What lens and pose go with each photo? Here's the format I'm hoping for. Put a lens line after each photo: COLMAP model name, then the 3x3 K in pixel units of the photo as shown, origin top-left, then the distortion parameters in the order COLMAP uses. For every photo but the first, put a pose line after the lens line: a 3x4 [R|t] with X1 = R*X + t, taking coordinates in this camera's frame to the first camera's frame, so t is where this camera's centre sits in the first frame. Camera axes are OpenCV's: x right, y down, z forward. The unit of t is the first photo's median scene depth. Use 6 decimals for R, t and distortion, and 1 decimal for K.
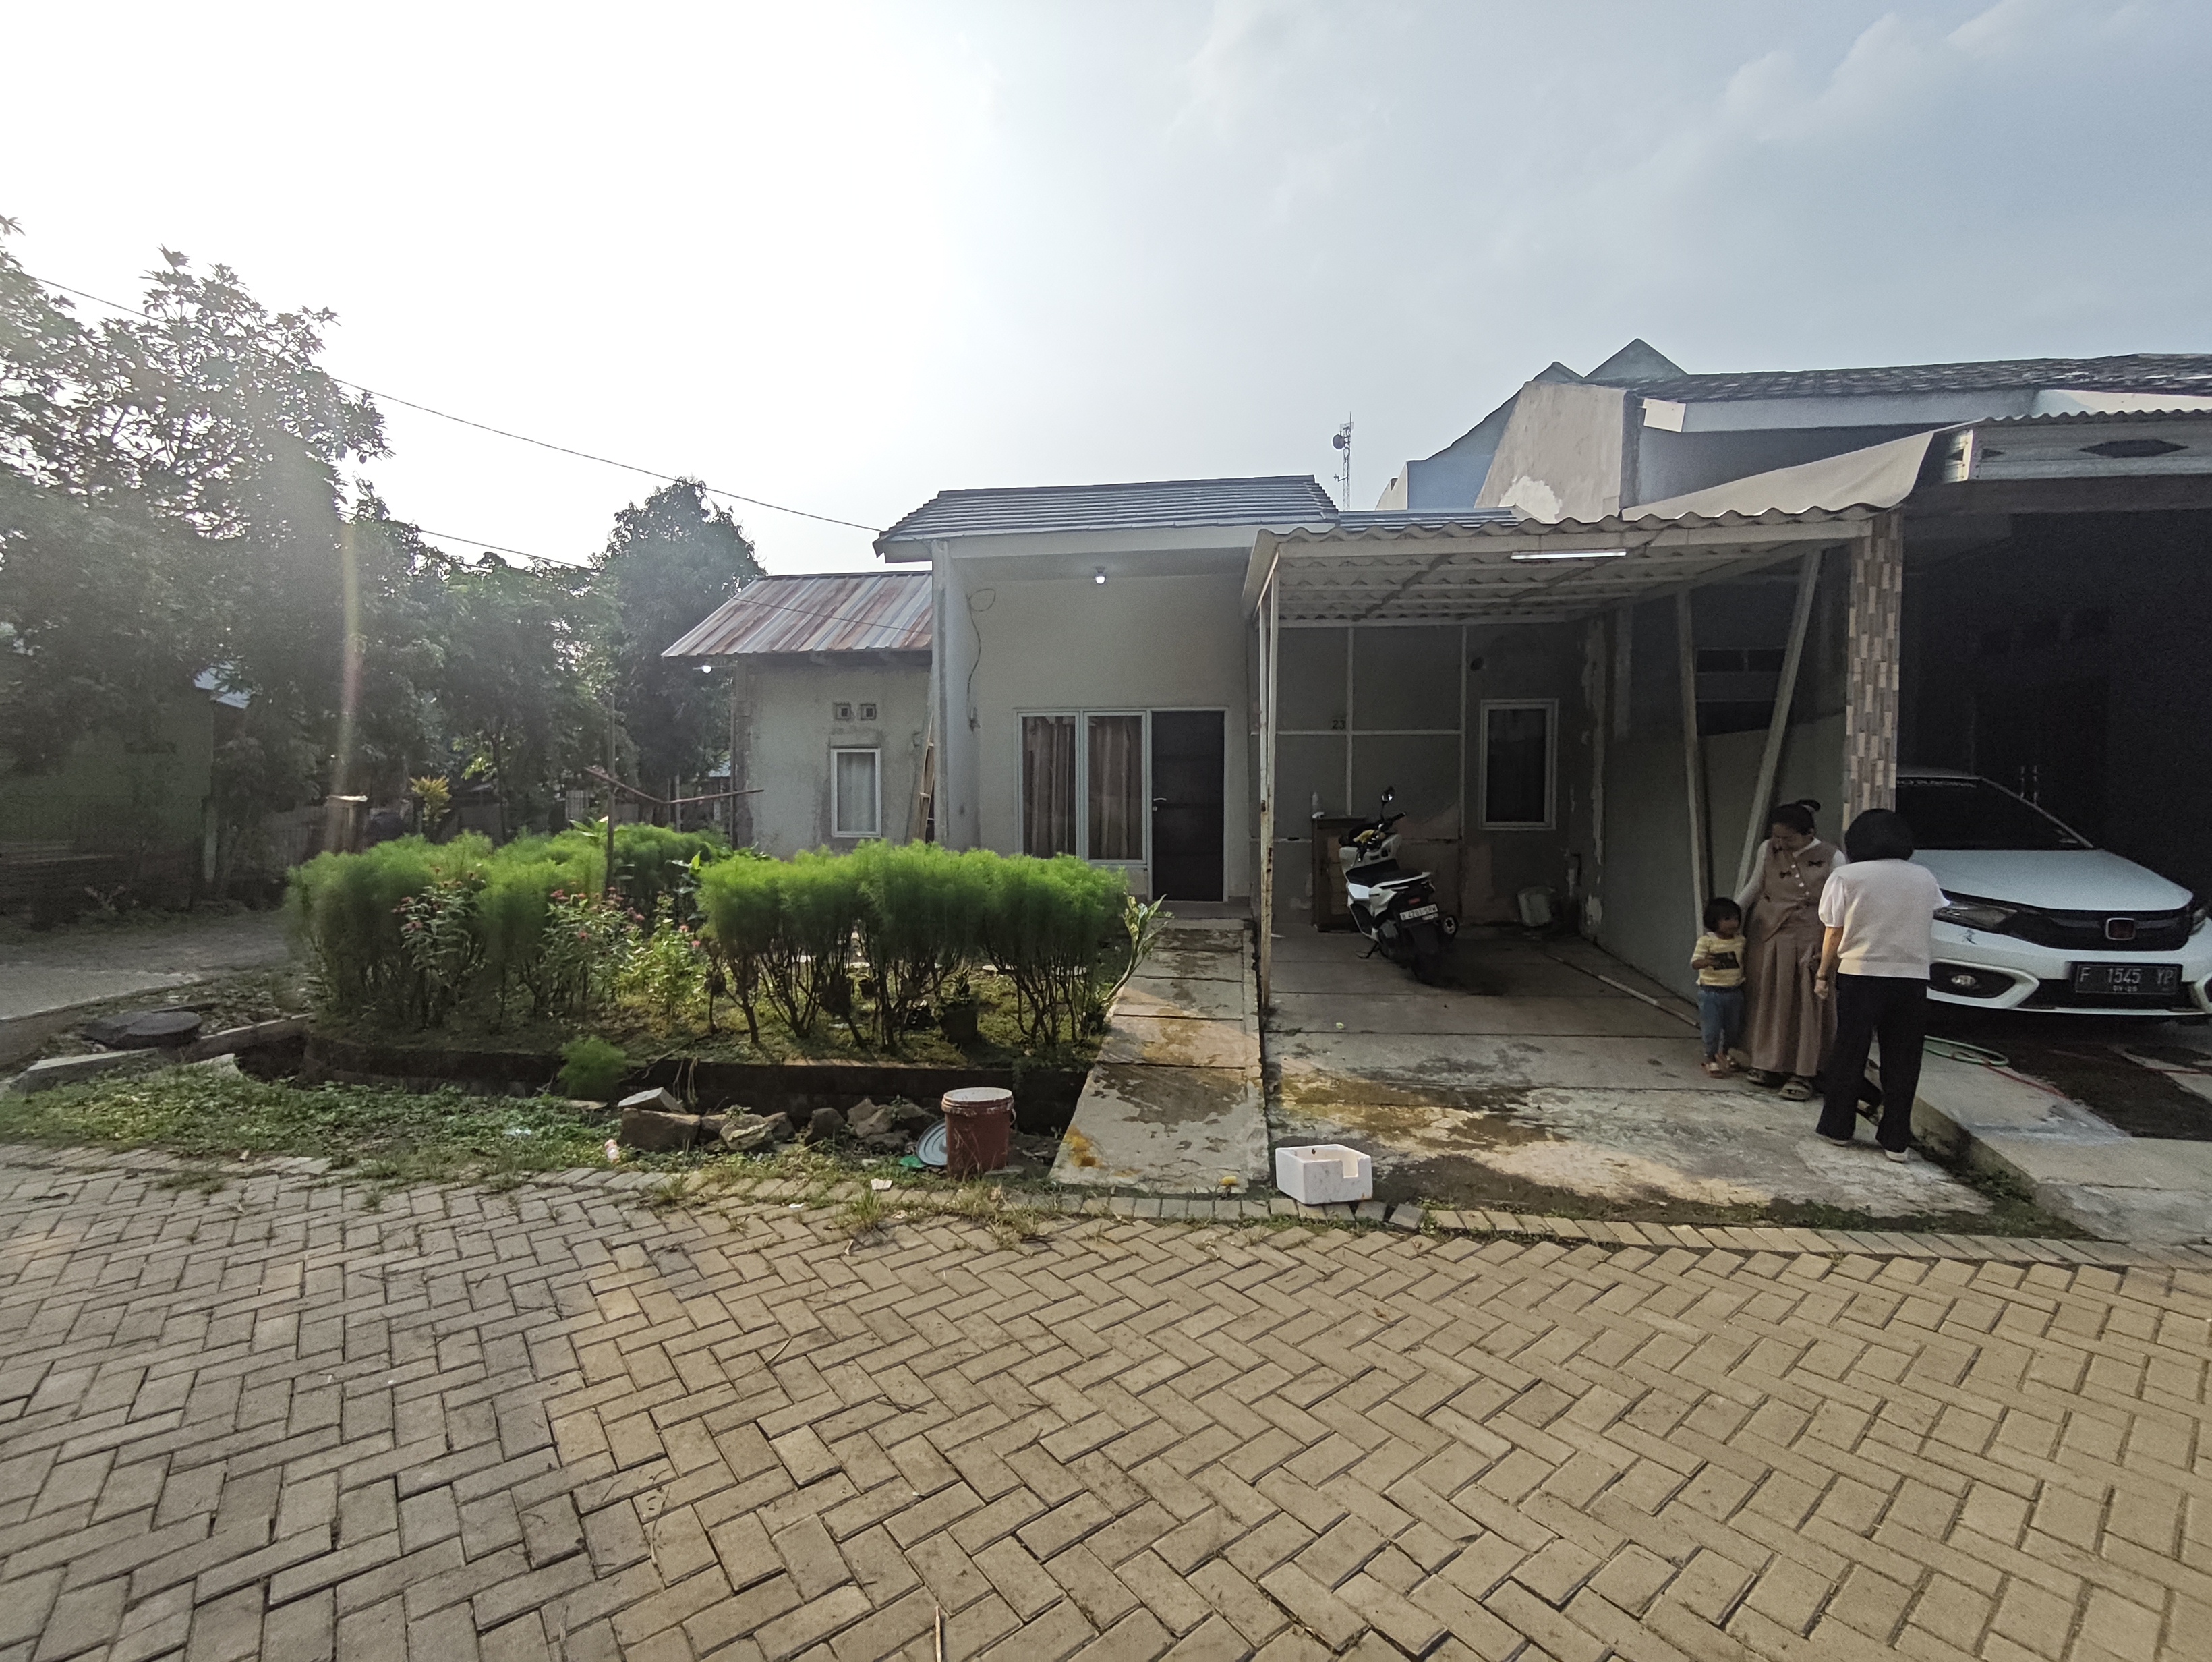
lens RADIAL K [[987.4, 0, 1104.5], [0, 987.4, 828.2], [0, 0, 1]] dist [0.001185, 0.000366]
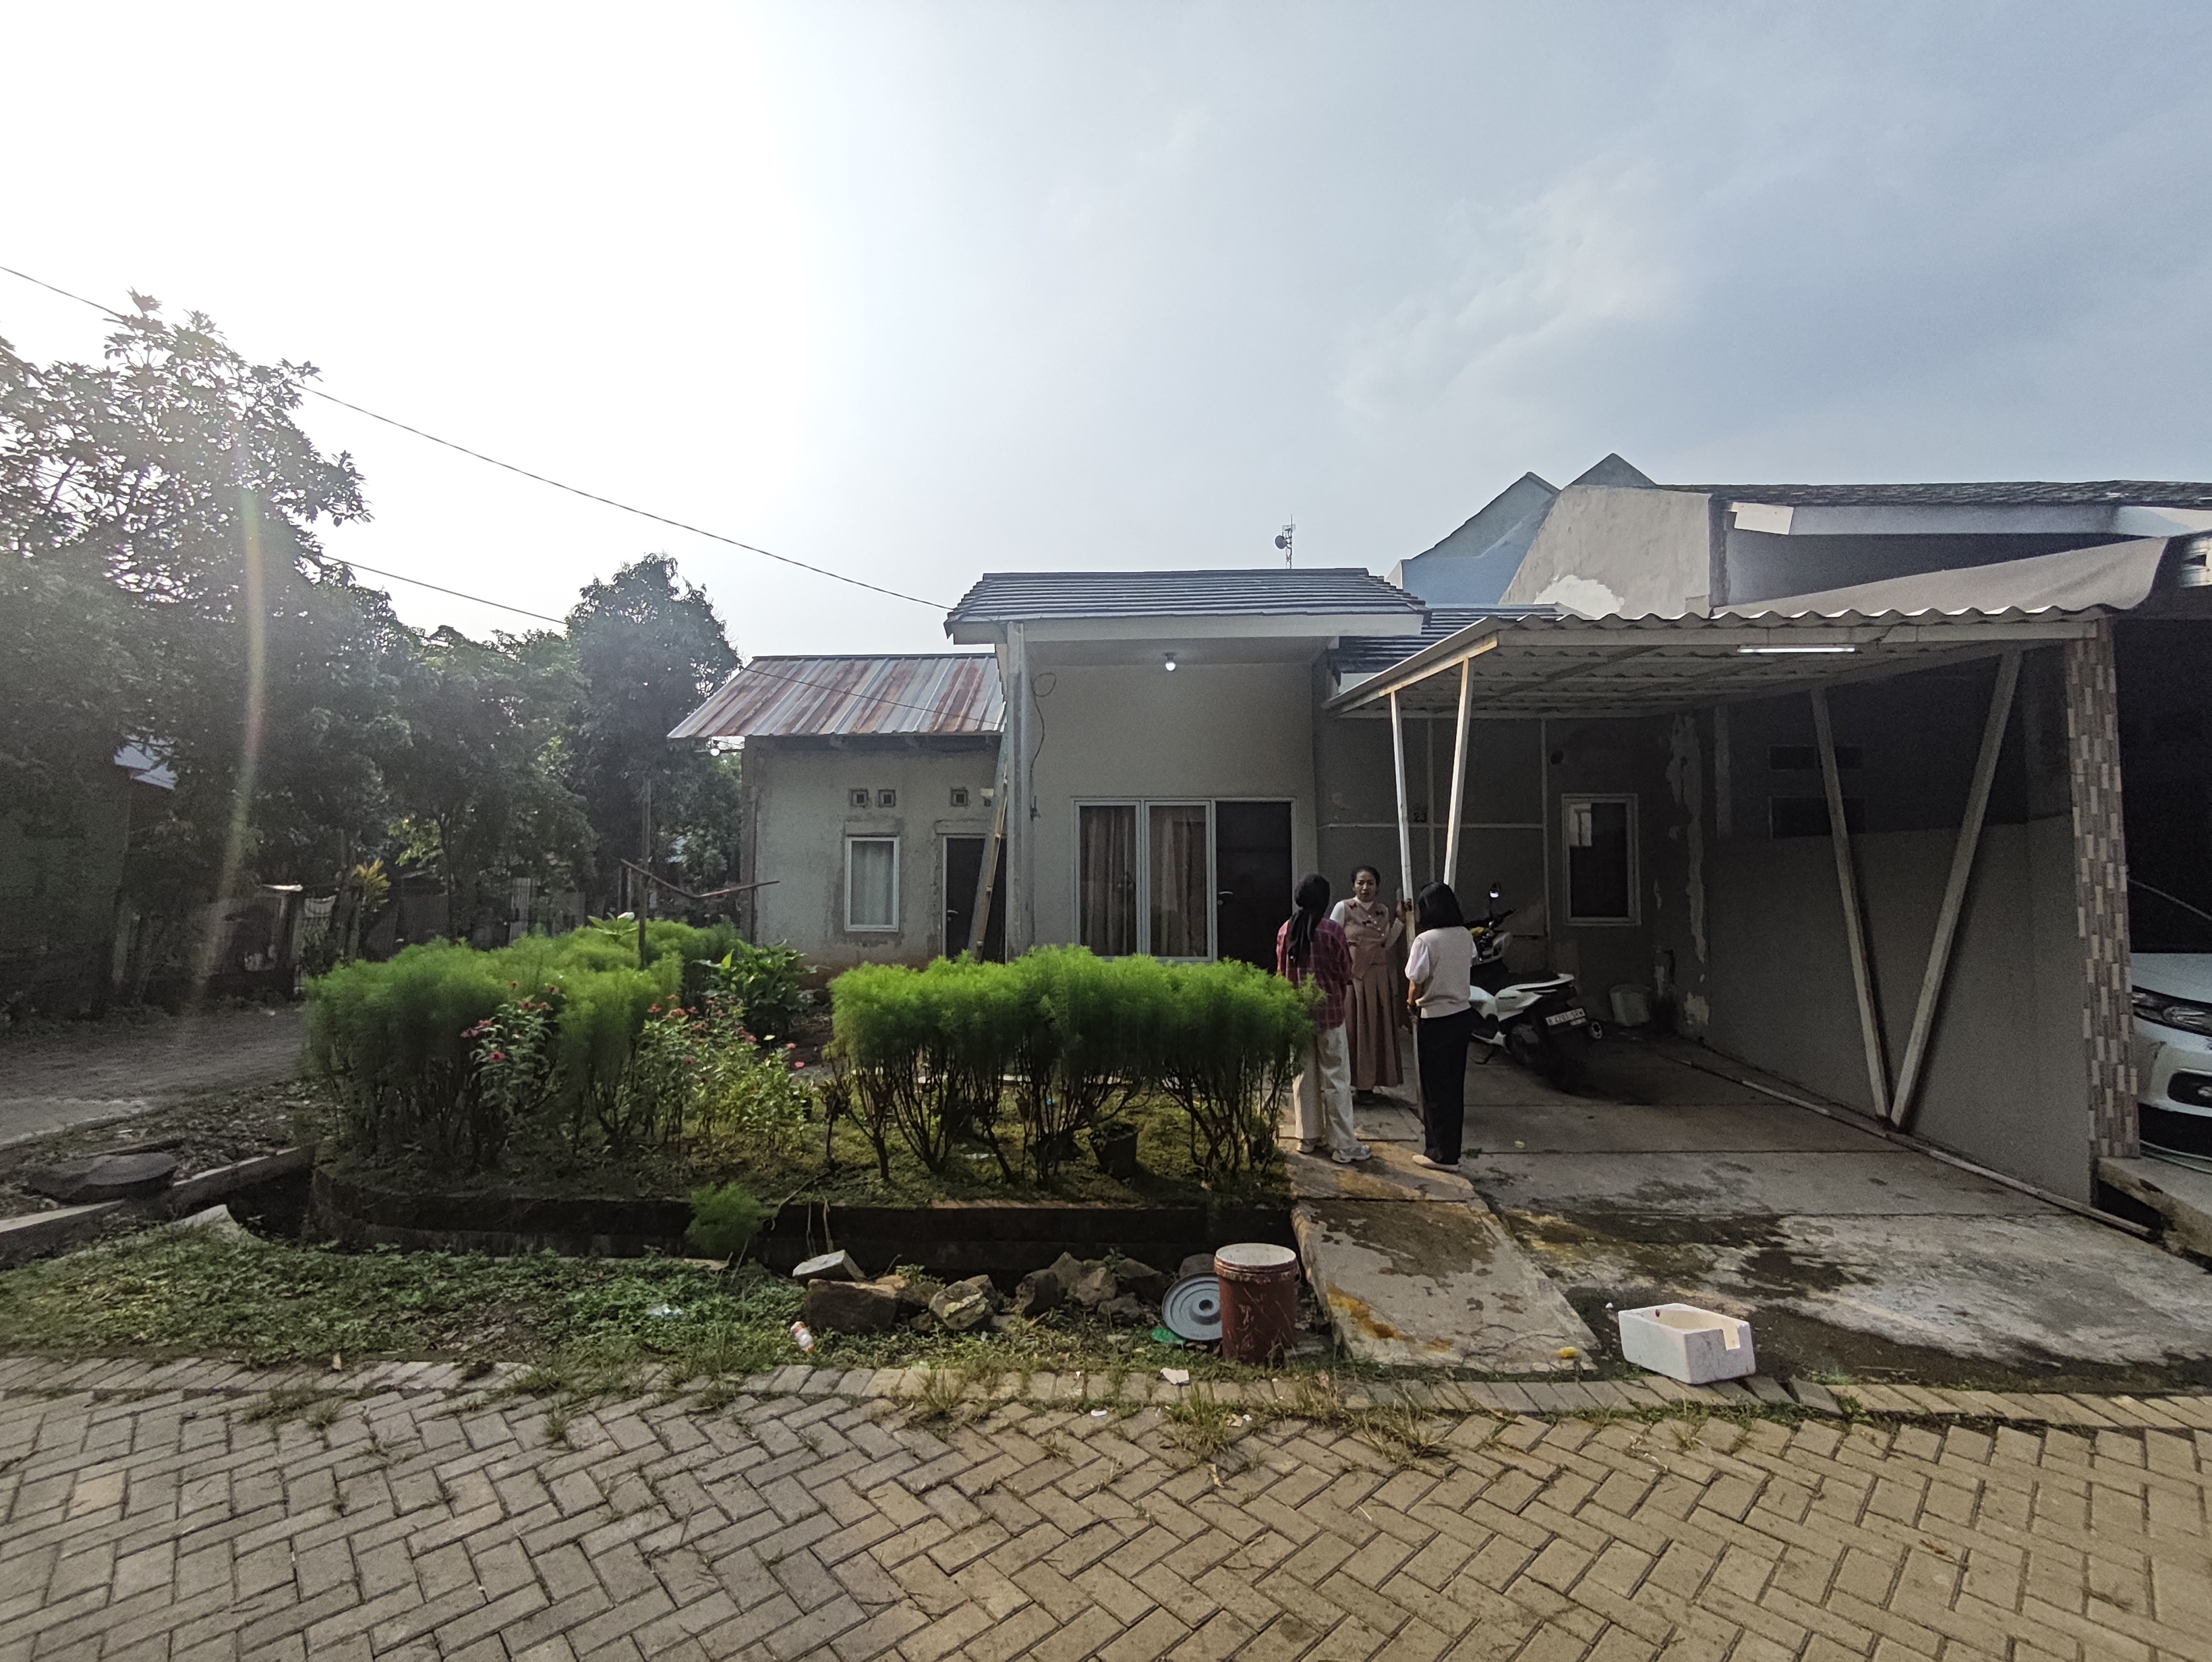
lens RADIAL K [[982.6, 0, 1104.0], [0, 982.6, 833.7], [0, 0, 1]] dist [-0.000187, 0.000909]
pose [[0.996205, 0.006140, 0.086823, -0.238530], [0.000864, 0.996762, -0.080398, -0.017033], [-0.087036, 0.080168, 0.992974, 0.099919]]
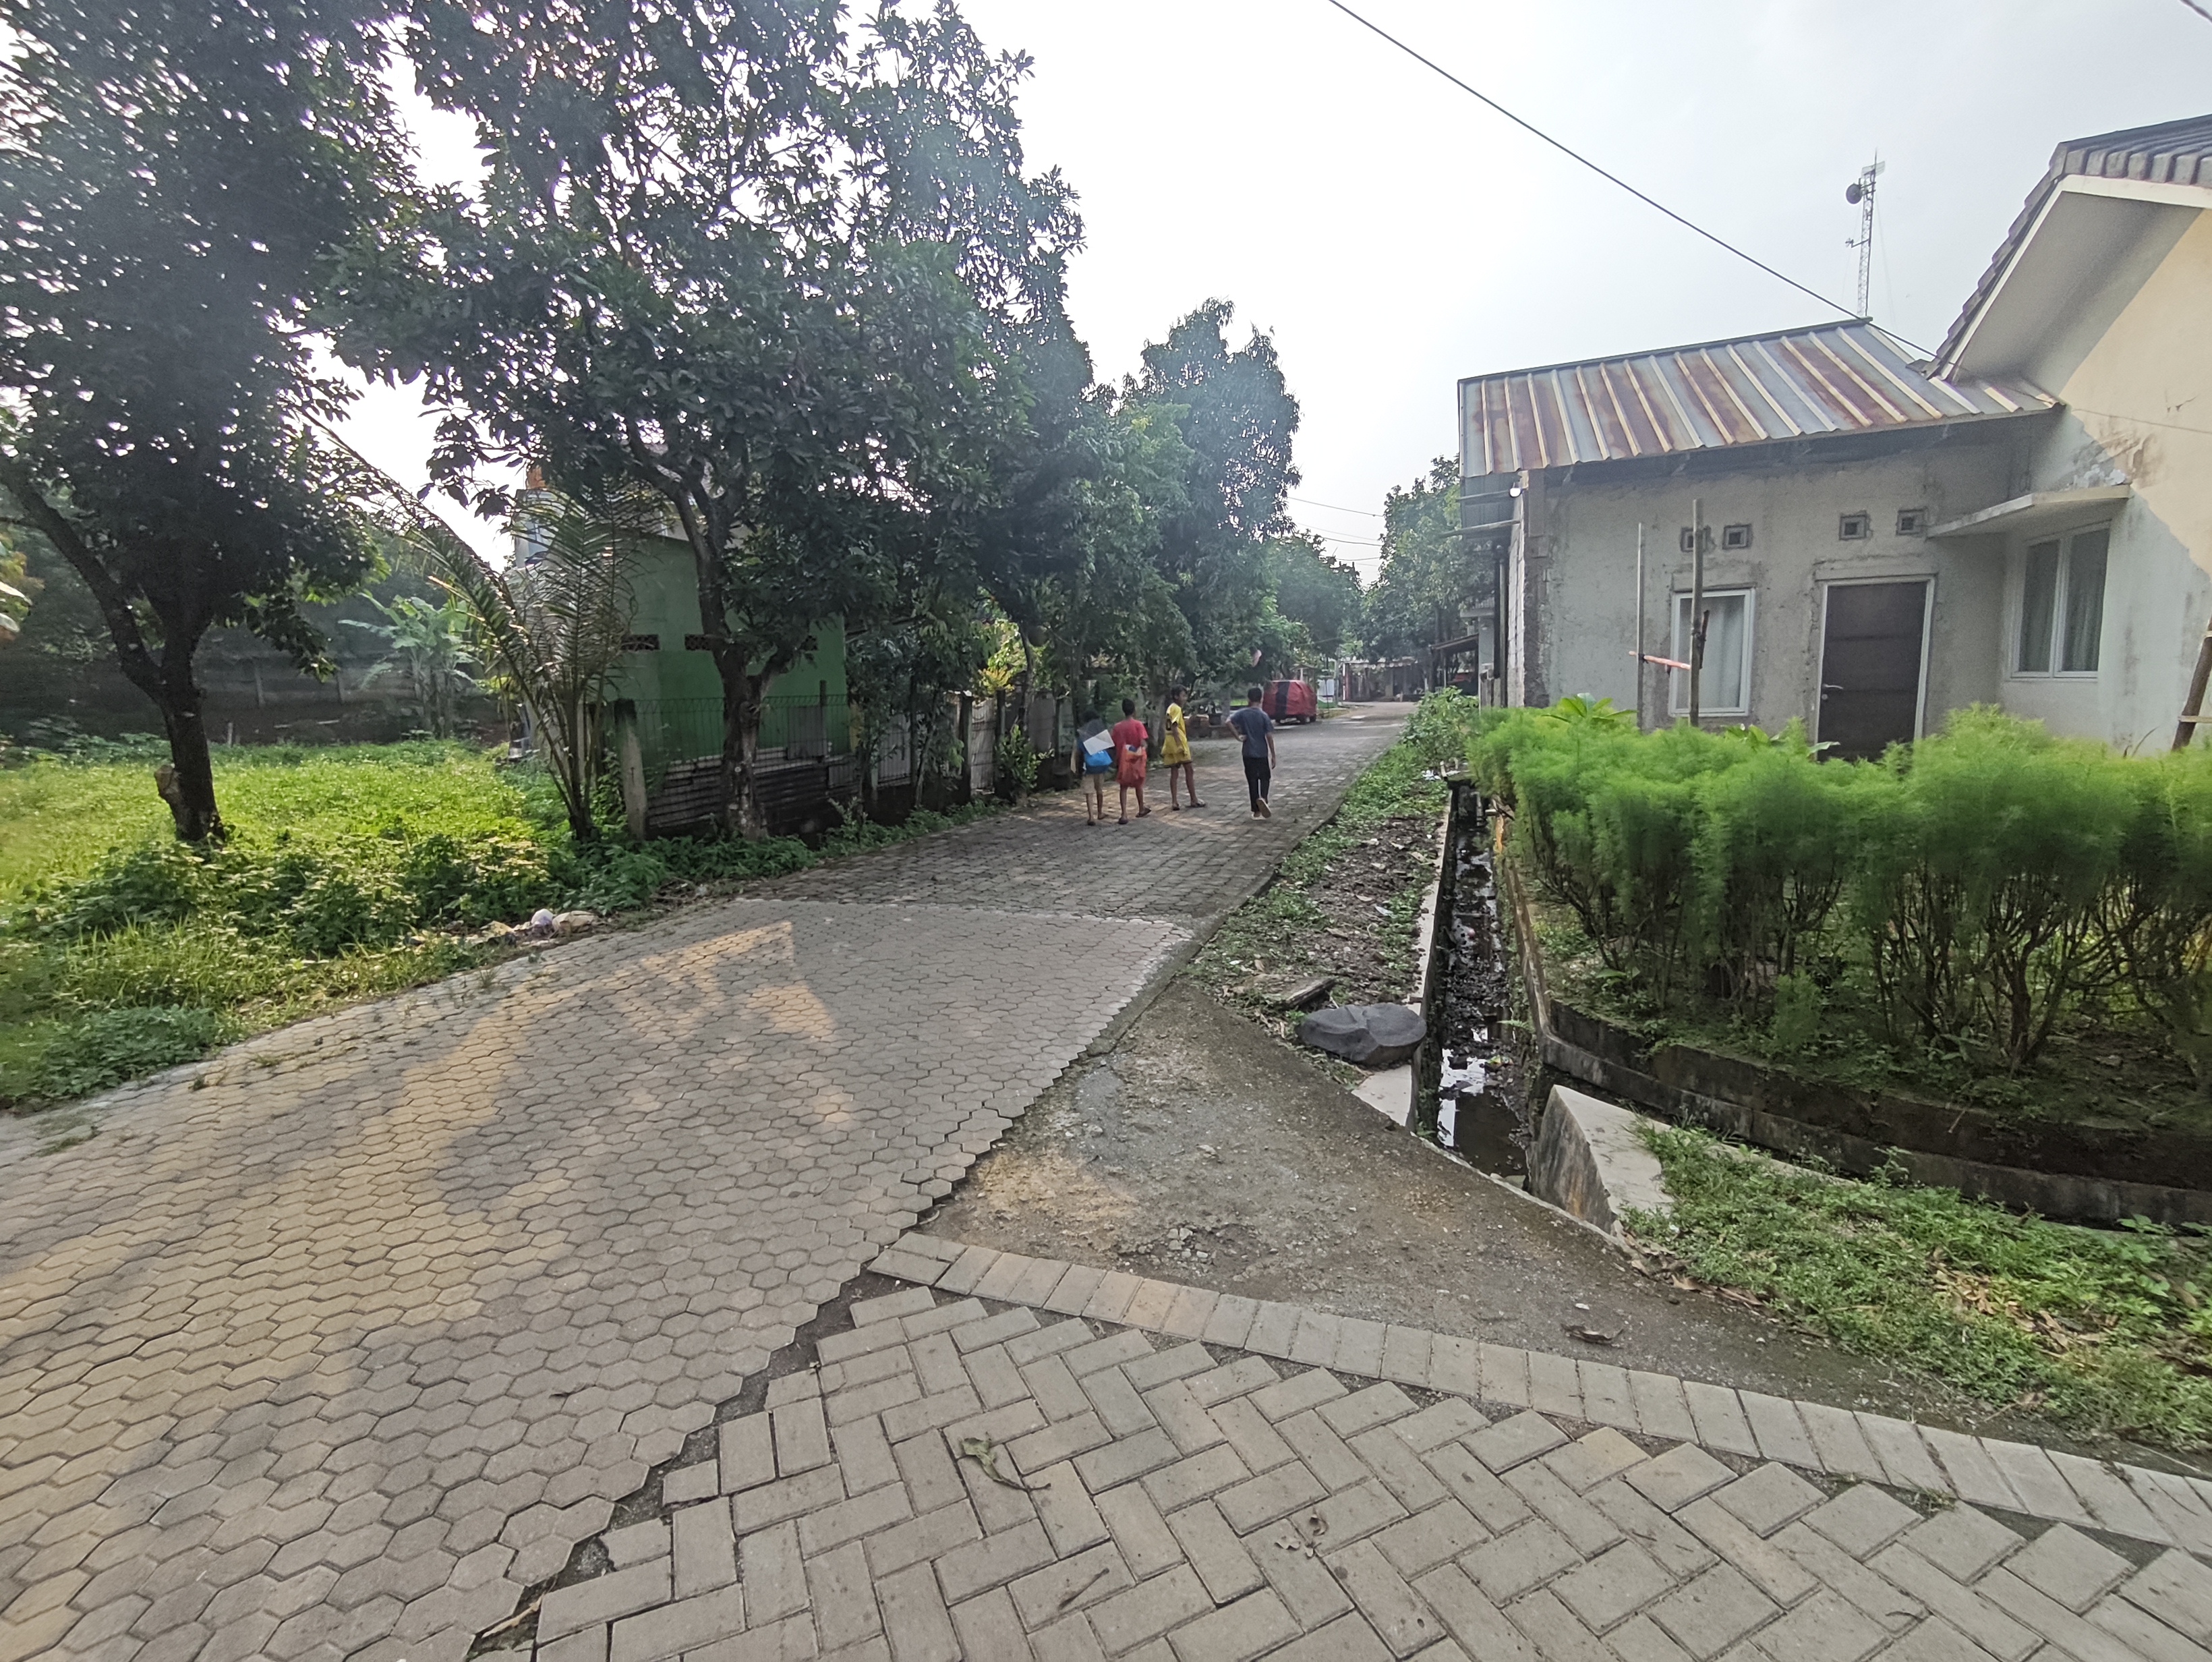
lens RADIAL K [[987.4, 0, 1104.5], [0, 987.4, 828.2], [0, 0, 1]] dist [0.001185, 0.000366]
pose [[0.970707, -0.004914, -0.240215, -1.075039], [0.032006, 0.993525, 0.109009, -0.004841], [0.238124, -0.113504, 0.964580, 0.389864]]
